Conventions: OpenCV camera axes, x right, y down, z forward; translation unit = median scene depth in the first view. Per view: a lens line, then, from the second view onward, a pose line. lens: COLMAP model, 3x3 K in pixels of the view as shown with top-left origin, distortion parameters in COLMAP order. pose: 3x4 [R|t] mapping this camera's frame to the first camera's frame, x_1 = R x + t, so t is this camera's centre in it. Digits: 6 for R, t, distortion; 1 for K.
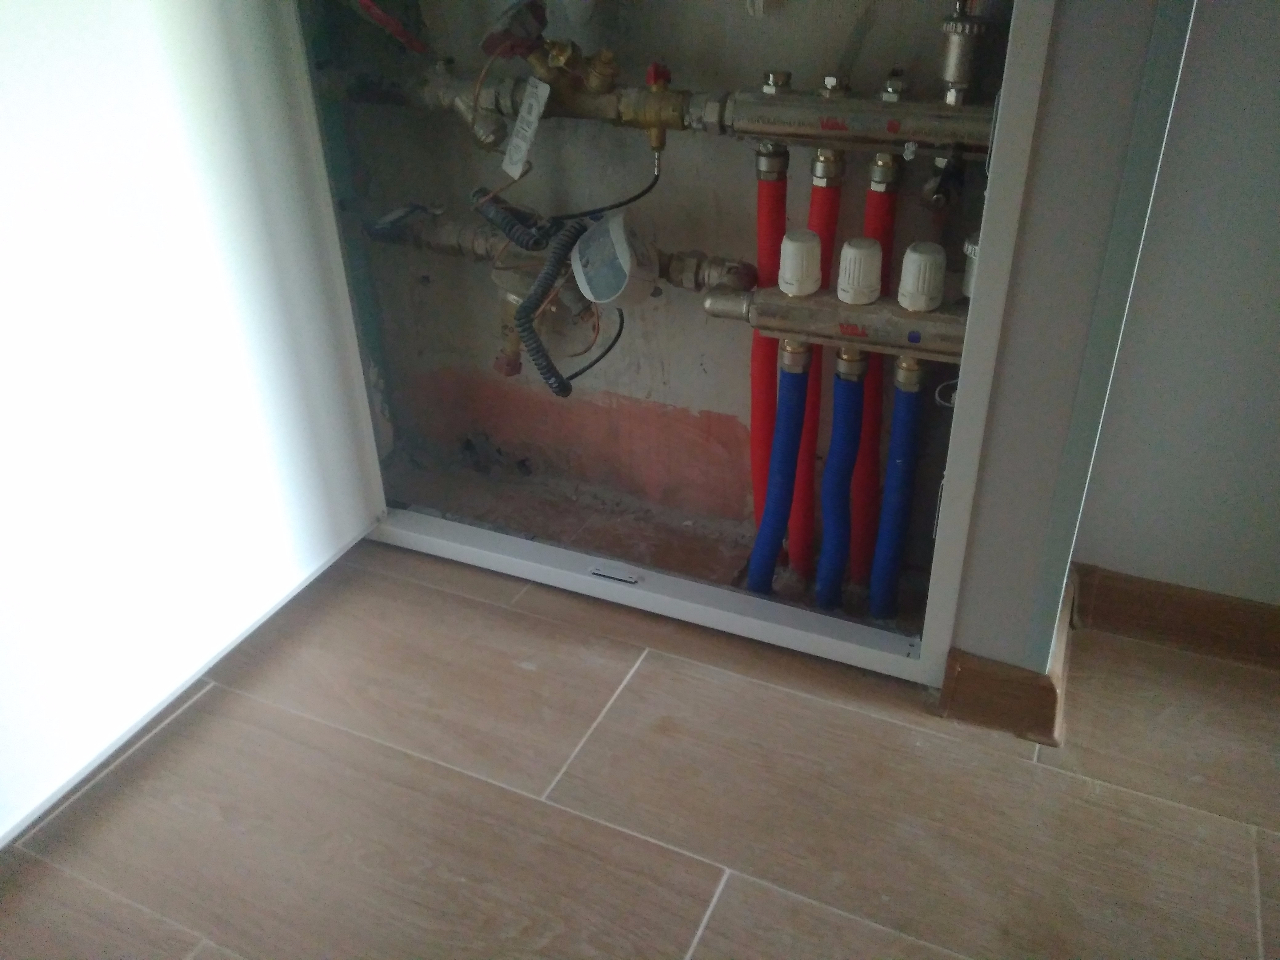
lens RADIAL K [[1002.2, 0, 641.5], [0, 1002.2, 483.1], [0, 0, 1]] dist [0.041060, -0.001321]
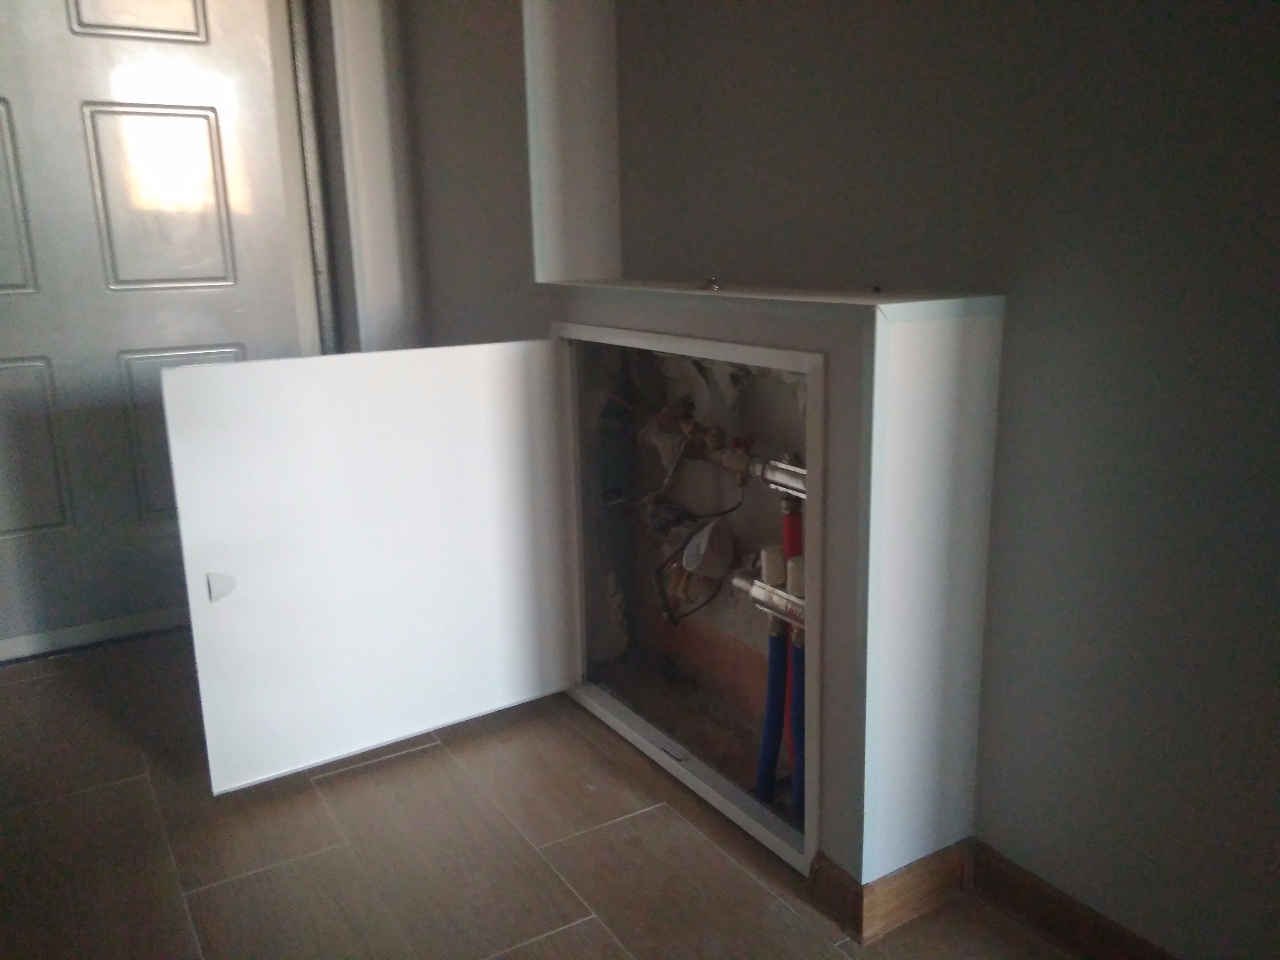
lens RADIAL K [[1002.2, 0, 639.9], [0, 1002.2, 477.0], [0, 0, 1]] dist [0.041060, -0.001321]
pose [[0.845102, 0.138210, -0.516430, 0.691973], [-0.280759, 0.936806, -0.208729, 0.037196], [0.454946, 0.321390, 0.830501, -0.410327]]
